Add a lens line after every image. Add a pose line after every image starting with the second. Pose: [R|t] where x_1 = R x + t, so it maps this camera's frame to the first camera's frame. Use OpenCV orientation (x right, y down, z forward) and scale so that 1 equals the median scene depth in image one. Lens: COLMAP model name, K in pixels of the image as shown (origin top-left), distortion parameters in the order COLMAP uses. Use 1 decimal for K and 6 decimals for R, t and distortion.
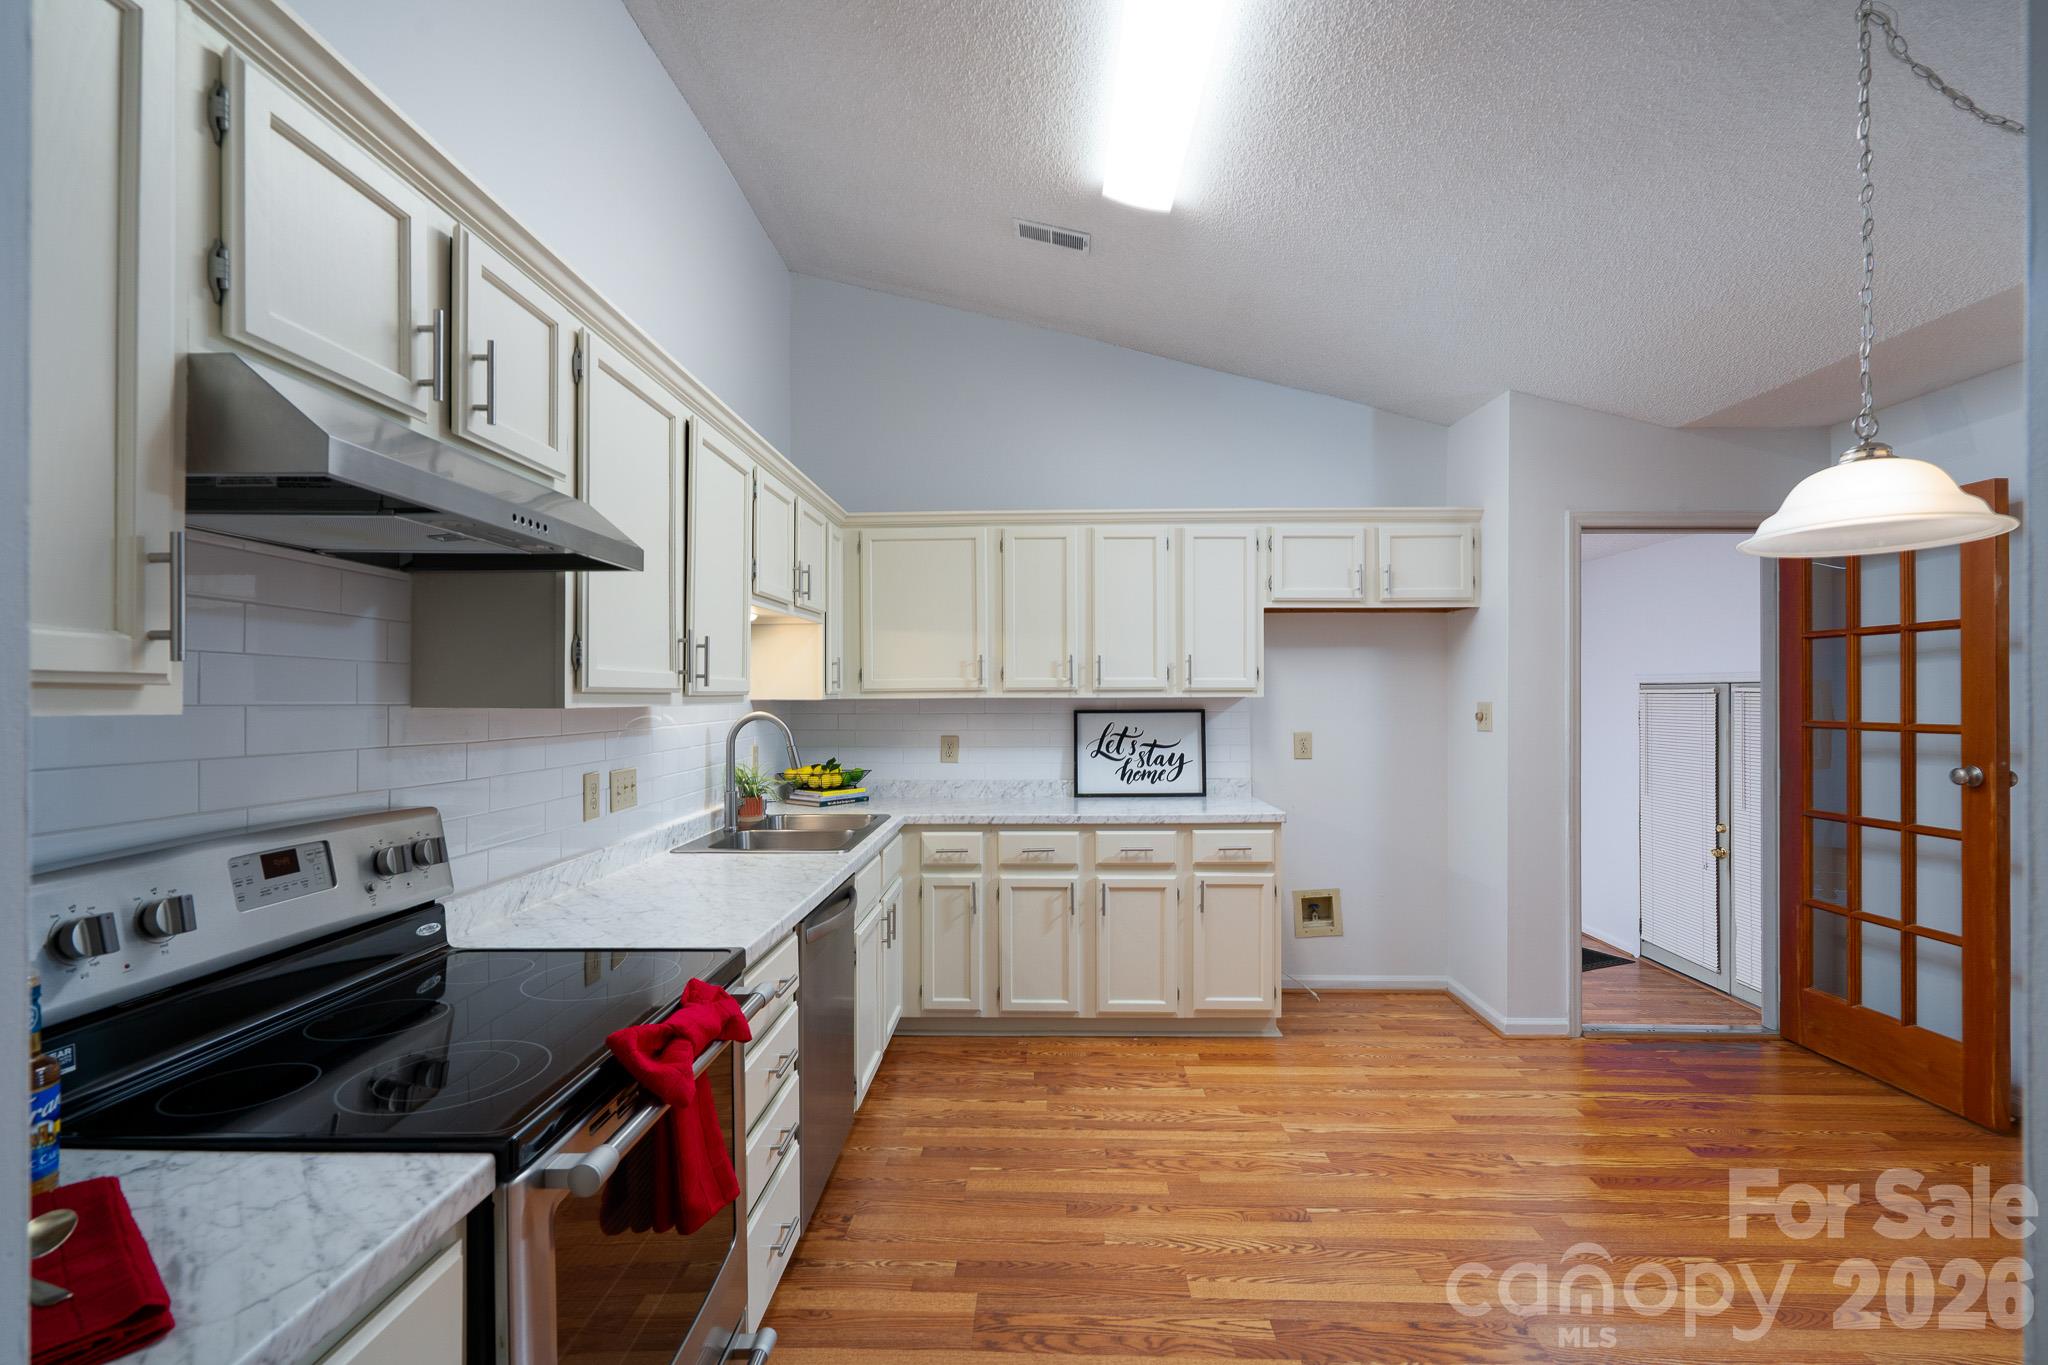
lens RADIAL K [[943.0, 0, 1013.4], [0, 943.0, 690.4], [0, 0, 1]] dist [-0.000535, 0.000097]
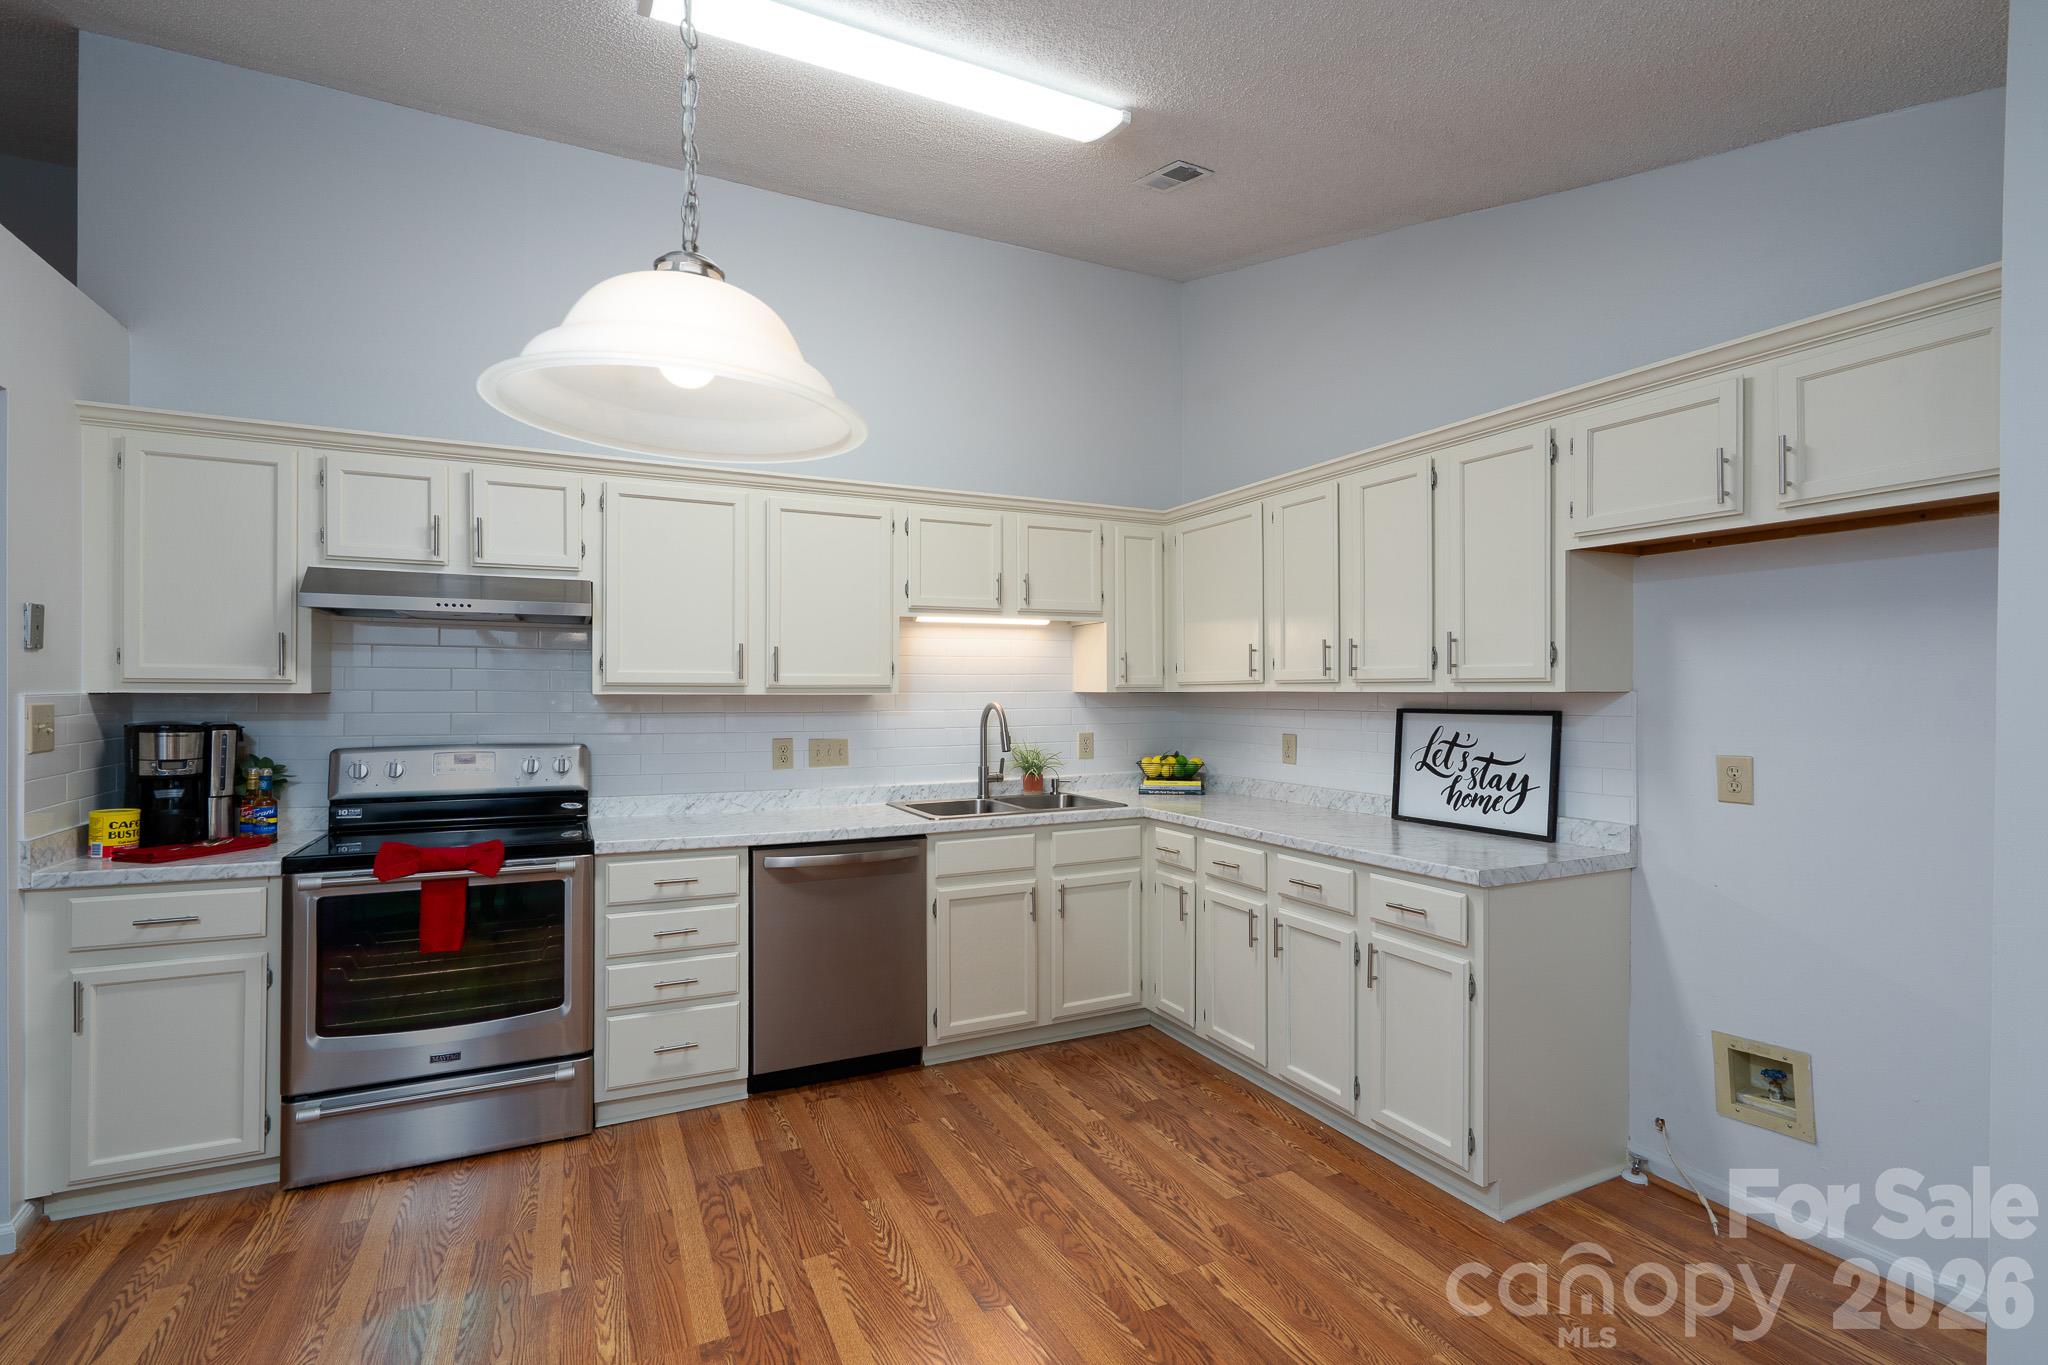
lens RADIAL K [[958.5, 0, 1064.4], [0, 958.5, 688.5], [0, 0, 1]] dist [-0.000976, 0.001109]
pose [[0.463980, 0.001240, -0.885845, 0.640276], [0.002312, 0.999994, 0.002611, 0.001897], [0.885843, -0.003259, 0.463974, 0.385391]]
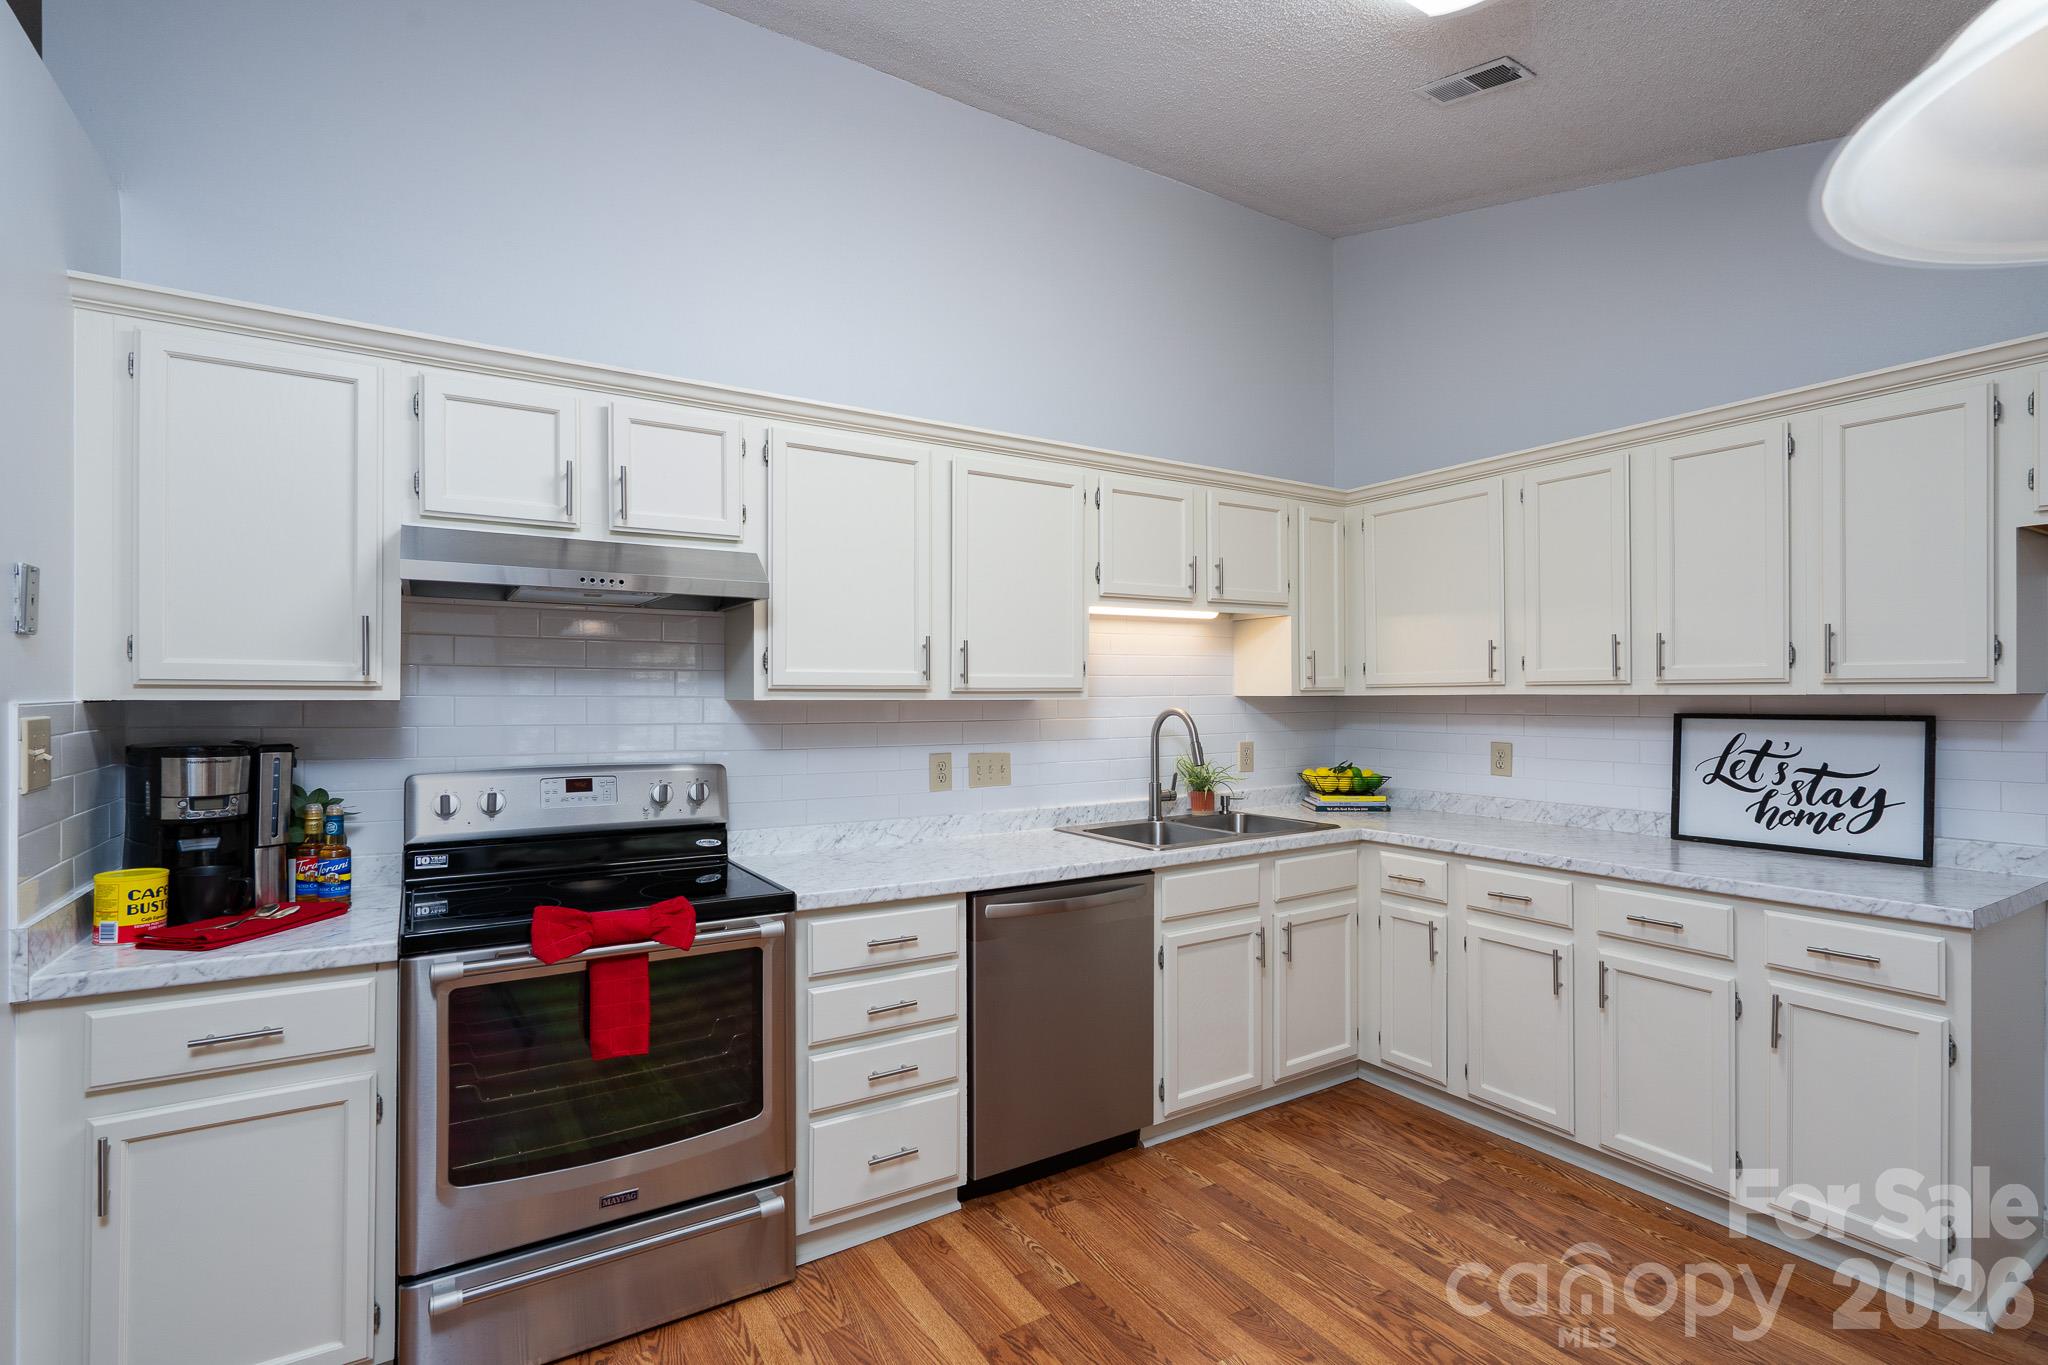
lens RADIAL K [[948.5, 0, 1046.5], [0, 948.5, 692.4], [0, 0, 1]] dist [0.001019, -0.000219]
pose [[0.559020, -0.000068, -0.829154, 0.382472], [0.004450, 0.999986, 0.002918, 0.001882], [0.829142, -0.005321, 0.559012, 0.231002]]
